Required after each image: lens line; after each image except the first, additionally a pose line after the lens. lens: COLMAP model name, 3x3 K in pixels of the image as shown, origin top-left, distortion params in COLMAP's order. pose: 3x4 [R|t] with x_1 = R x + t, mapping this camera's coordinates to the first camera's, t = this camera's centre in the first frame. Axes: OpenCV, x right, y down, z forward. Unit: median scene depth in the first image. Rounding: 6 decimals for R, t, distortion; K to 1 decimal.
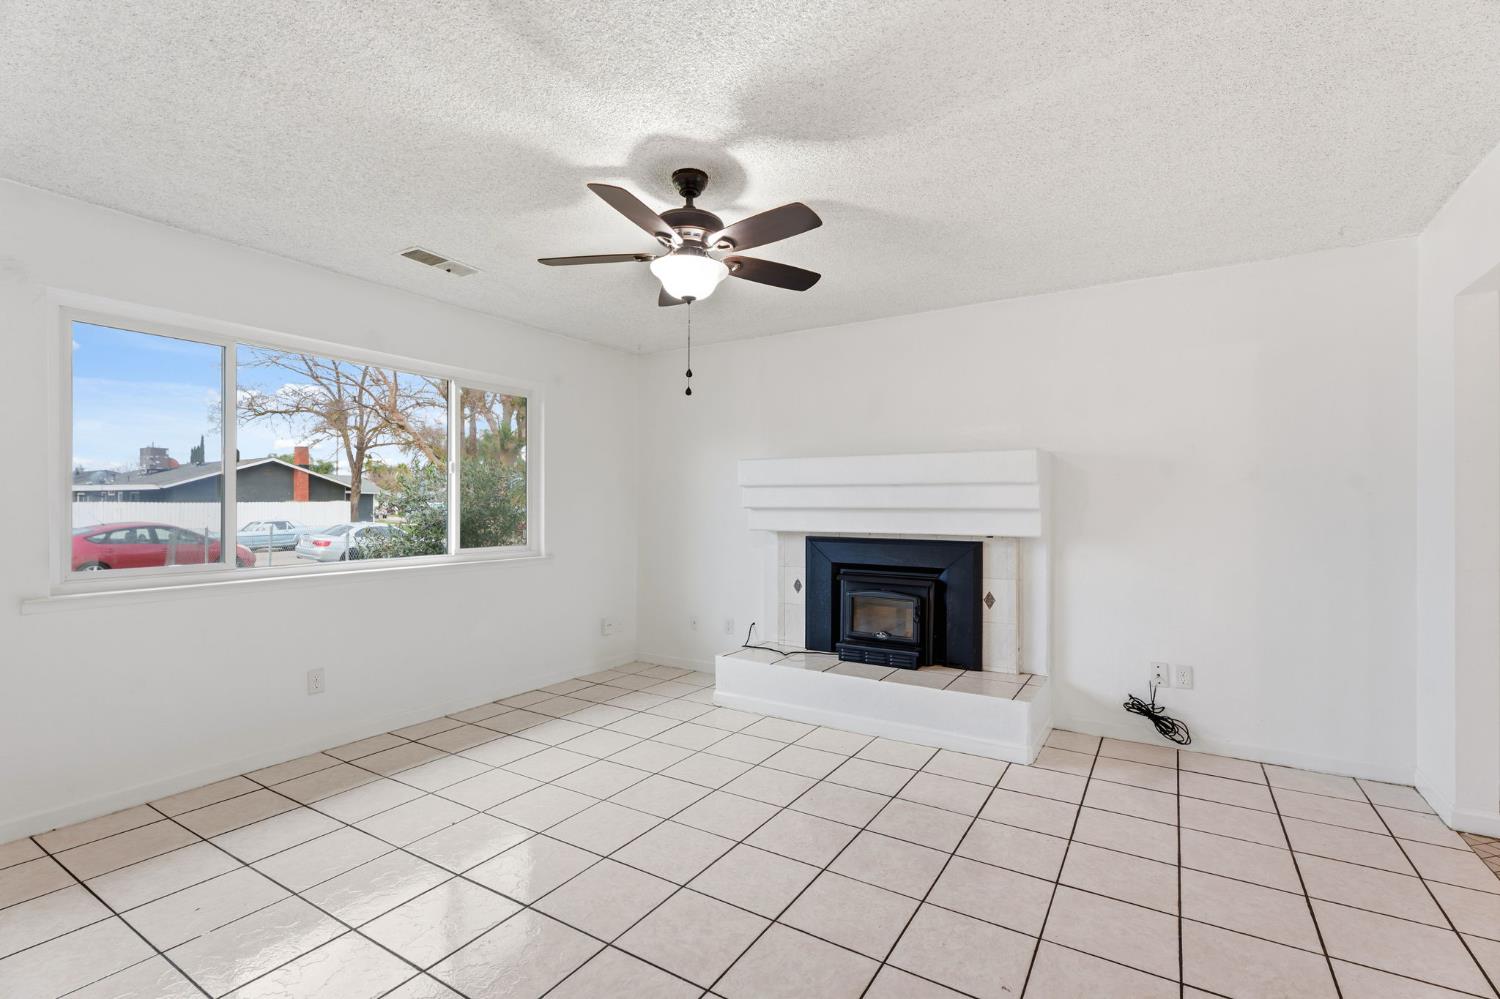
lens RADIAL K [[672.1, 0, 747.8], [0, 672.1, 503.5], [0, 0, 1]] dist [-0.001345, -0.000909]
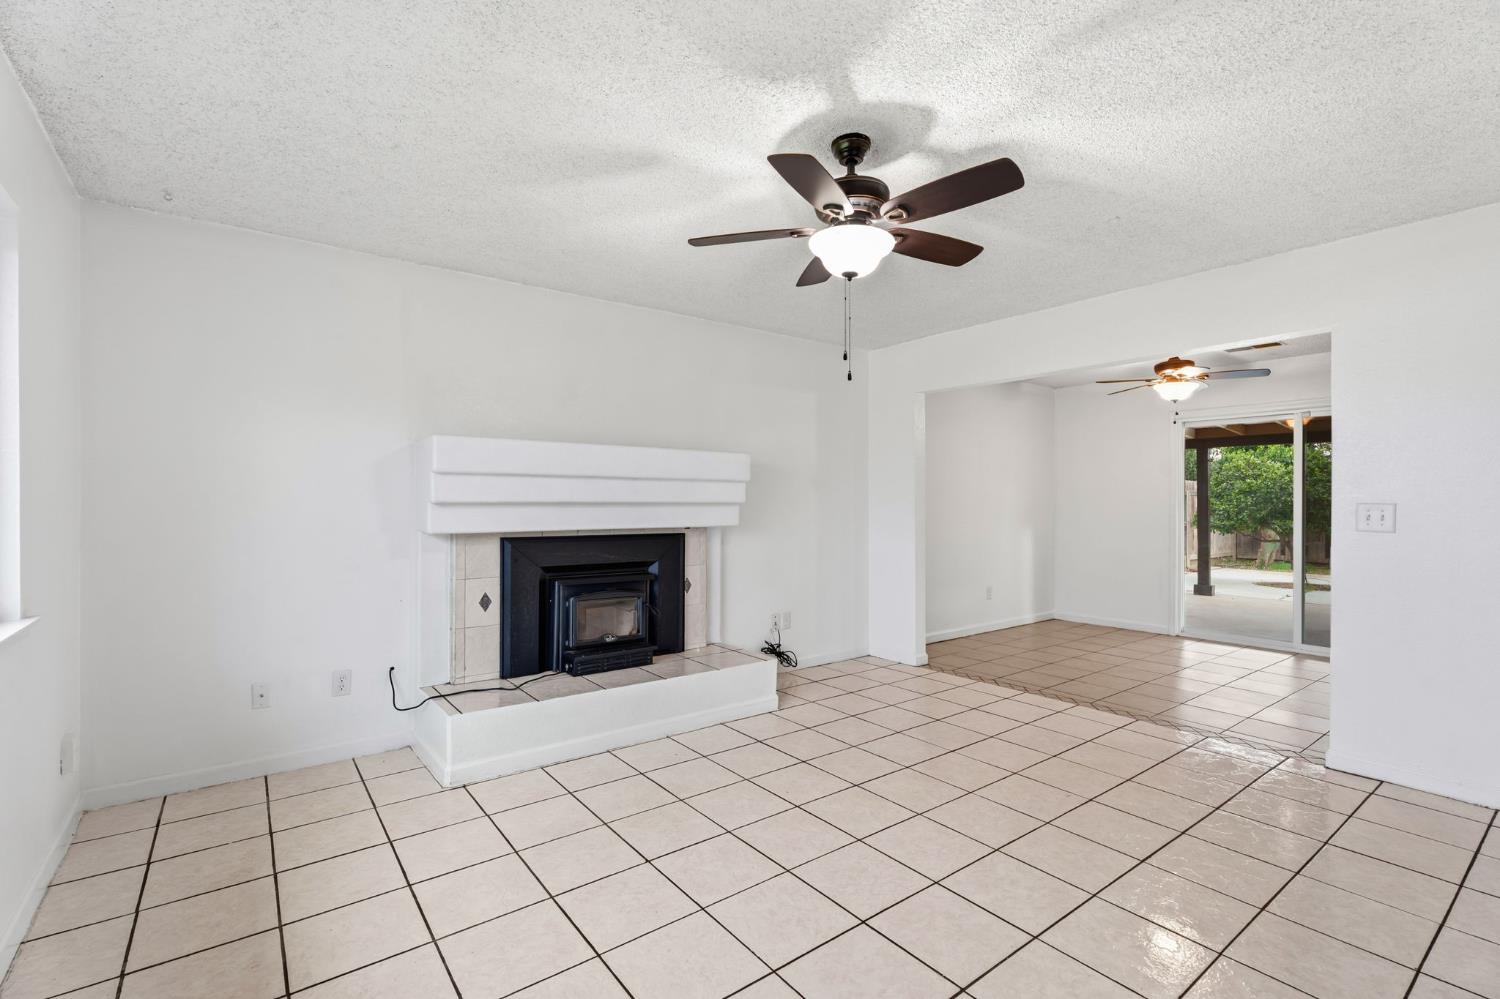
lens RADIAL K [[672.1, 0, 747.8], [0, 672.1, 503.5], [0, 0, 1]] dist [-0.001345, -0.000909]
pose [[0.365407, -0.004674, 0.930836, -0.629304], [-0.004151, 0.999969, 0.006650, 0.001165], [-0.930839, -0.006294, 0.365376, 0.500198]]
